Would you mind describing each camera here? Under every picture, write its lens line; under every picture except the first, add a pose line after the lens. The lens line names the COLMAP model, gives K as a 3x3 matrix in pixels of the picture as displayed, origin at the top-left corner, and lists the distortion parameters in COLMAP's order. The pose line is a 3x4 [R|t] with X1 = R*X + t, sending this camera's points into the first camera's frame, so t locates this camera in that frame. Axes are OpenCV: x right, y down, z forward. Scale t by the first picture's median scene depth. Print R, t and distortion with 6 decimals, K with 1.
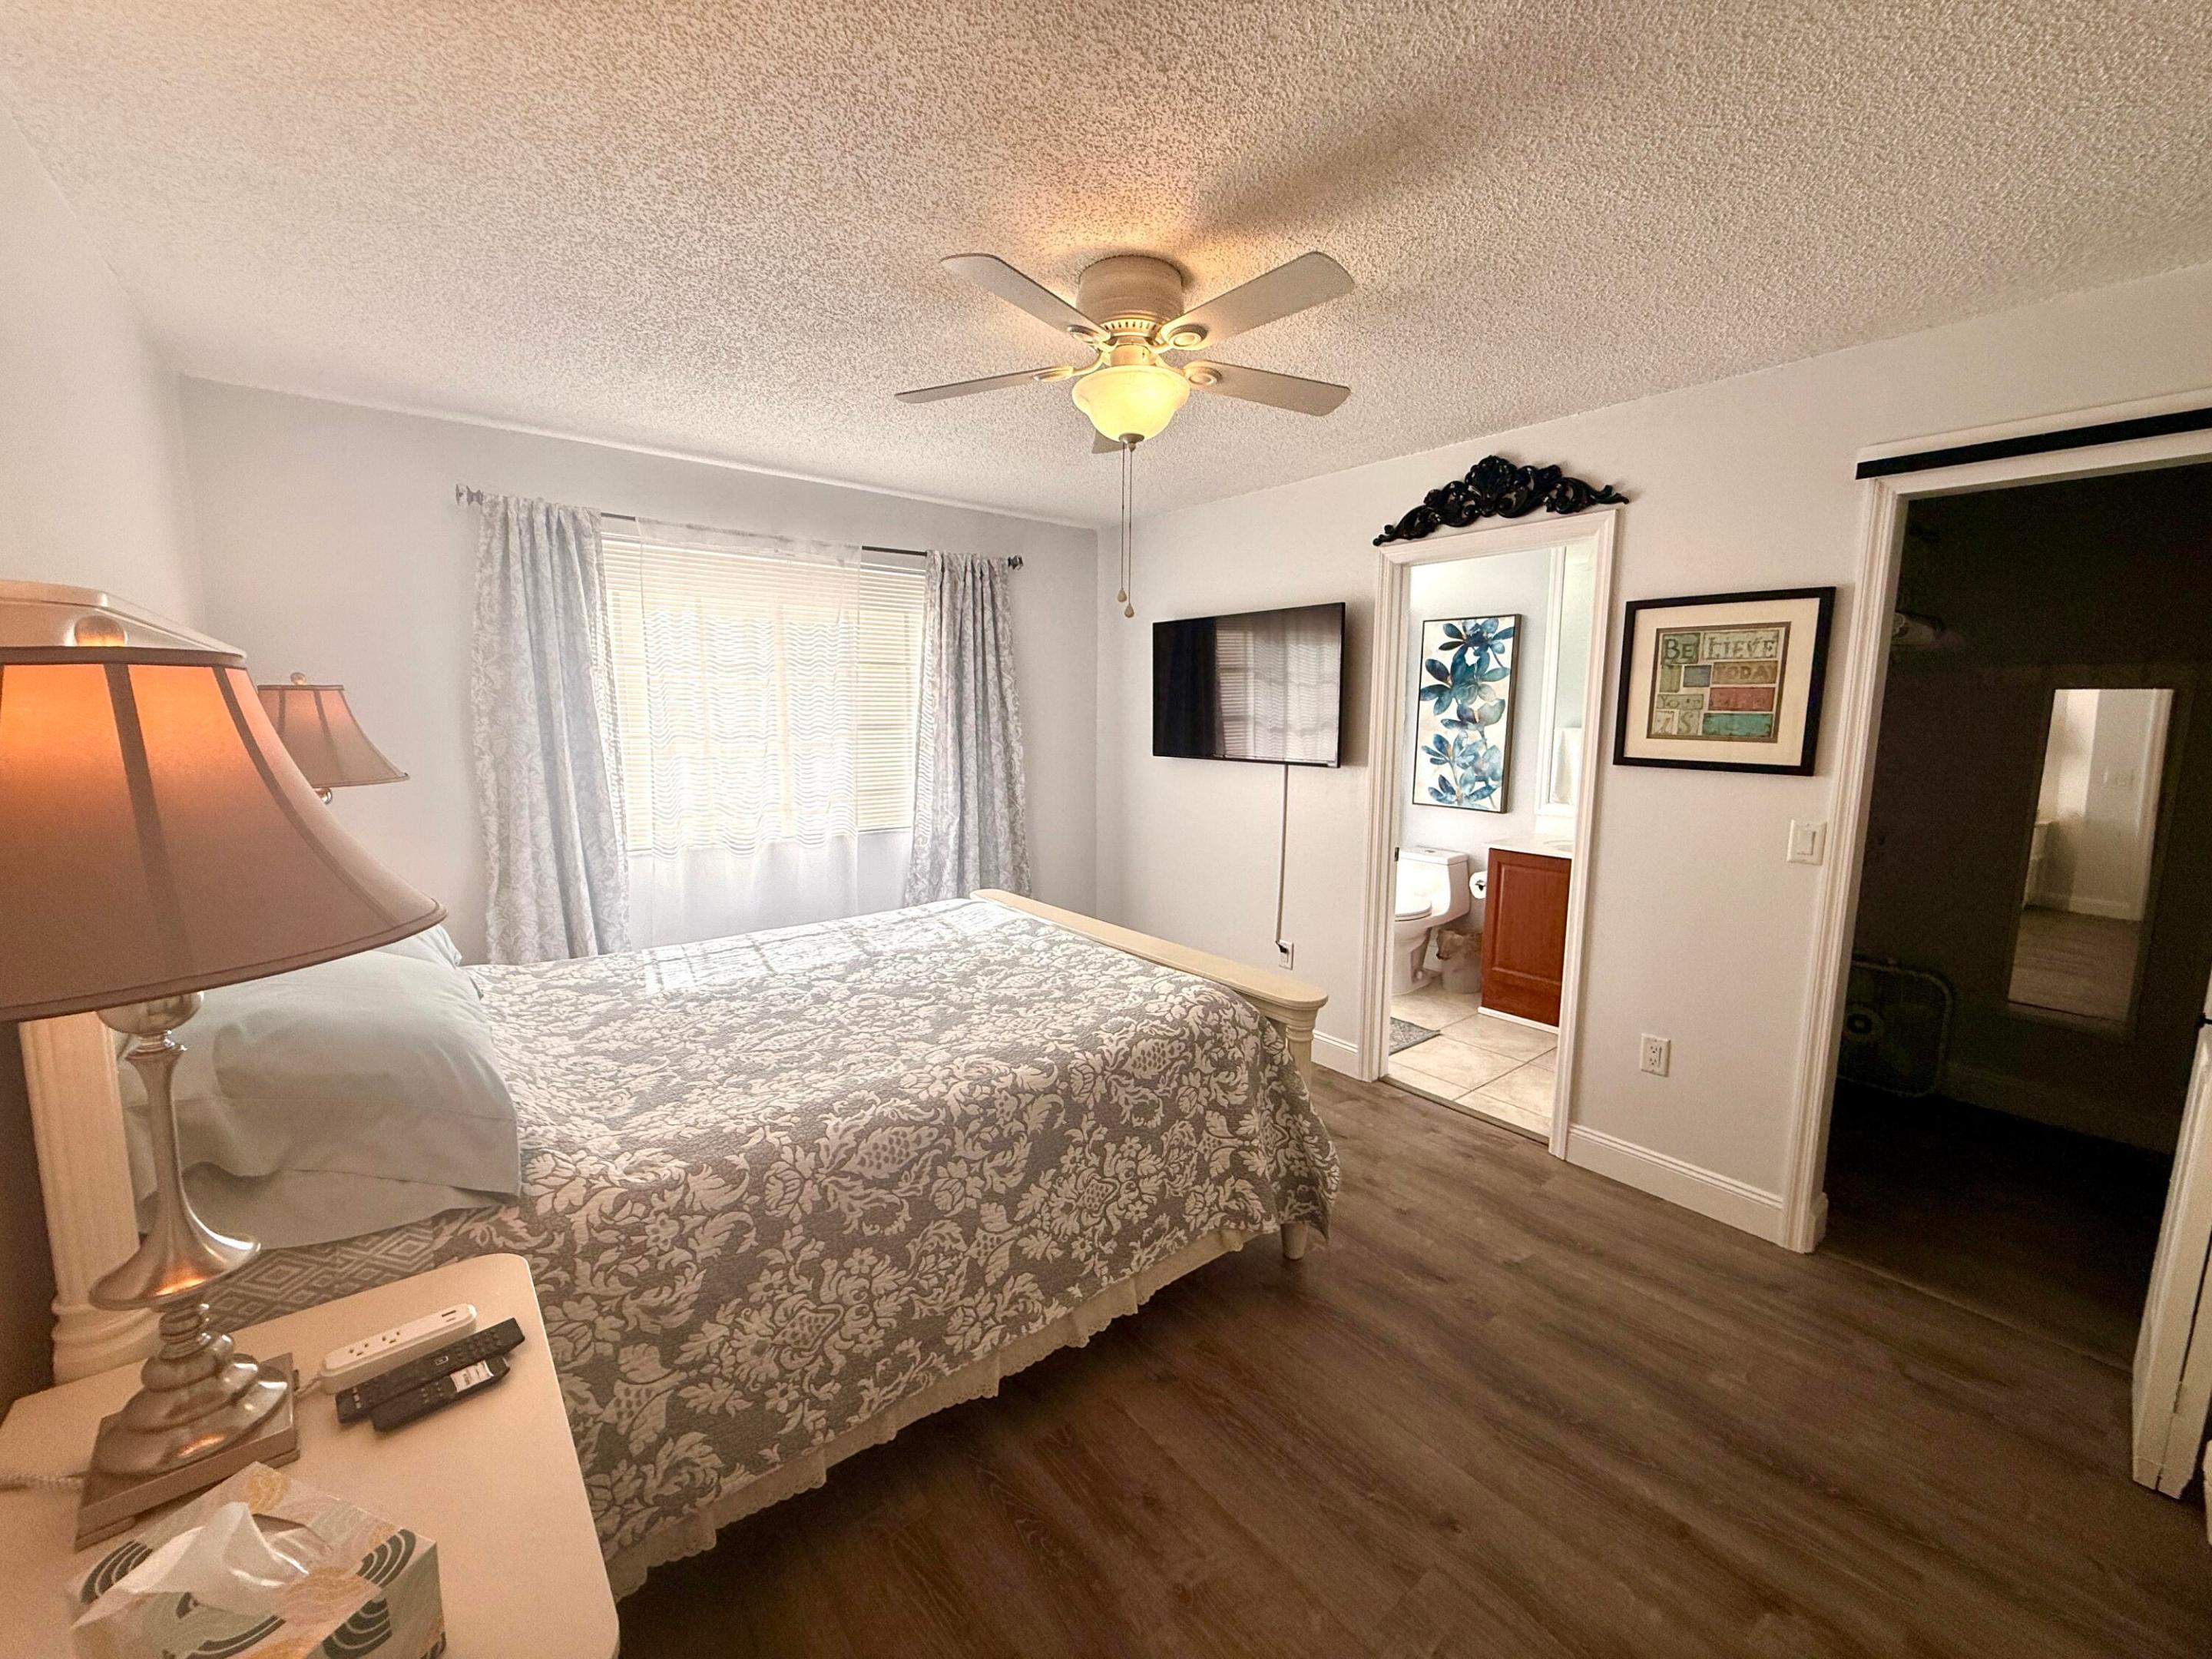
lens RADIAL K [[877.6, 0, 1104.0], [0, 877.6, 828.3], [0, 0, 1]] dist [0.000264, -0.000347]
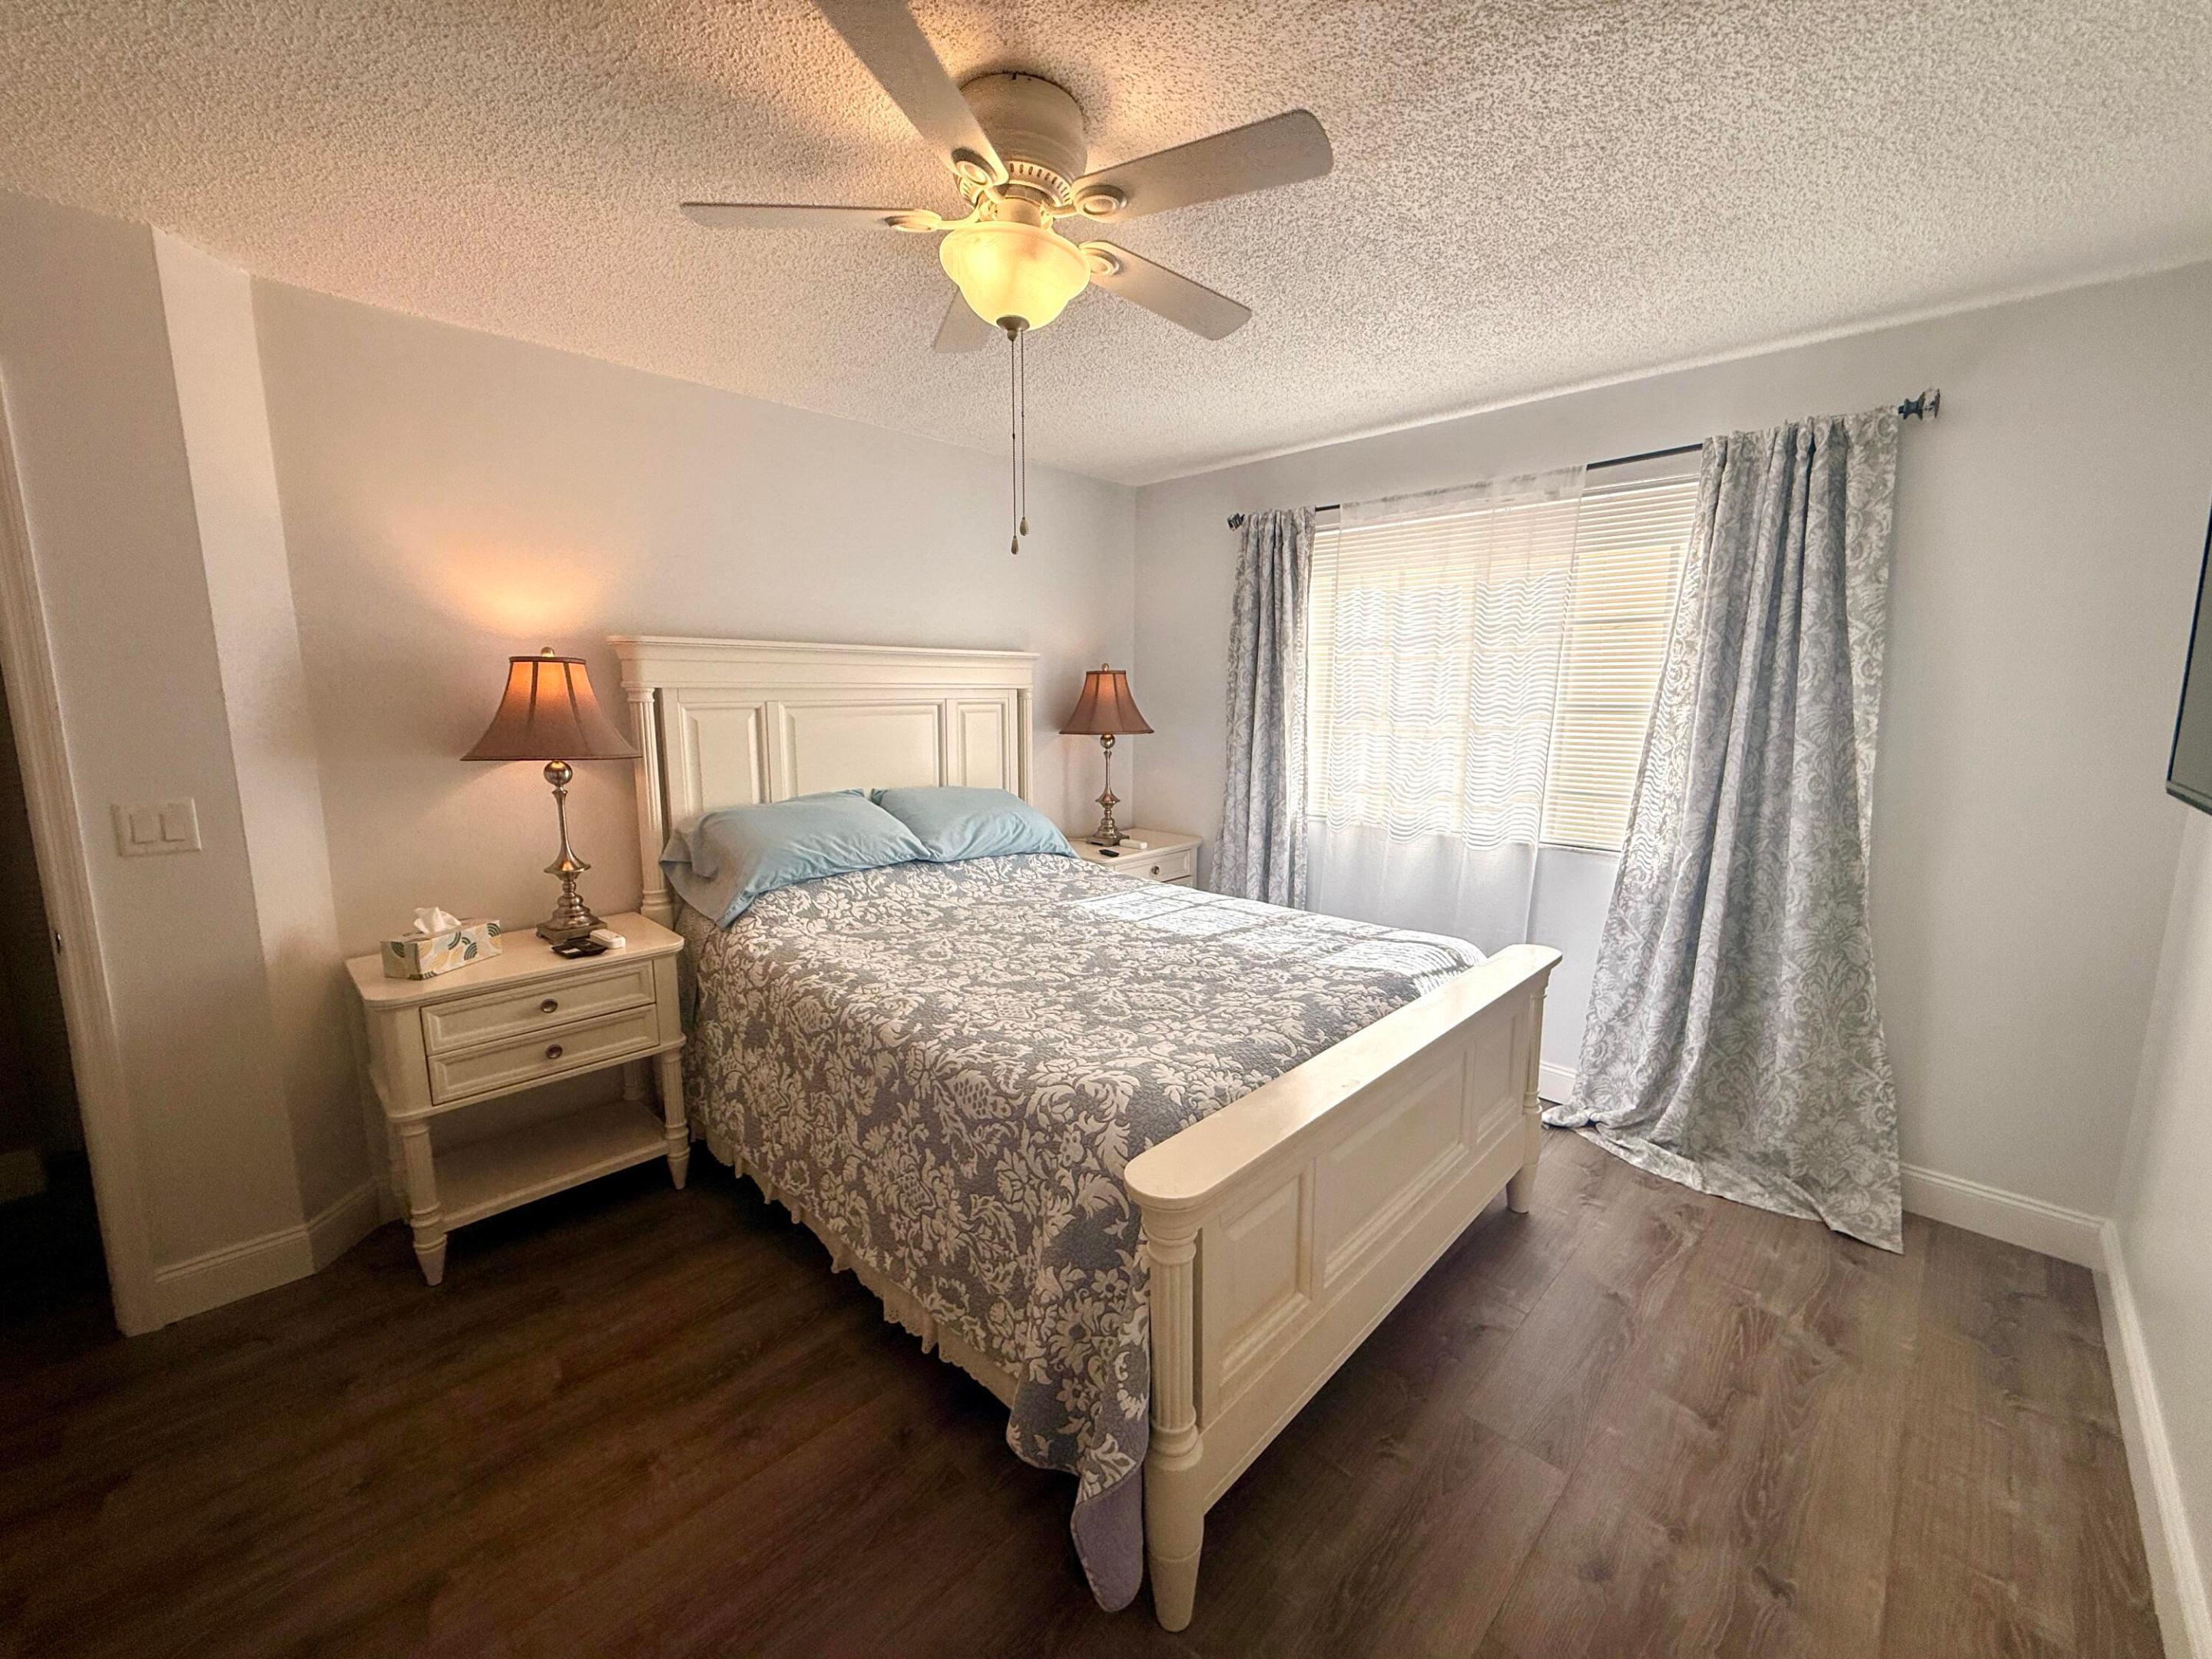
lens RADIAL K [[877.6, 0, 1098.7], [0, 877.6, 825.7], [0, 0, 1]] dist [0.000264, -0.000347]
pose [[0.108948, 0.144020, -0.983559, 0.558857], [-0.135865, 0.982321, 0.128789, -0.072835], [0.984719, 0.119600, 0.126589, 0.650848]]
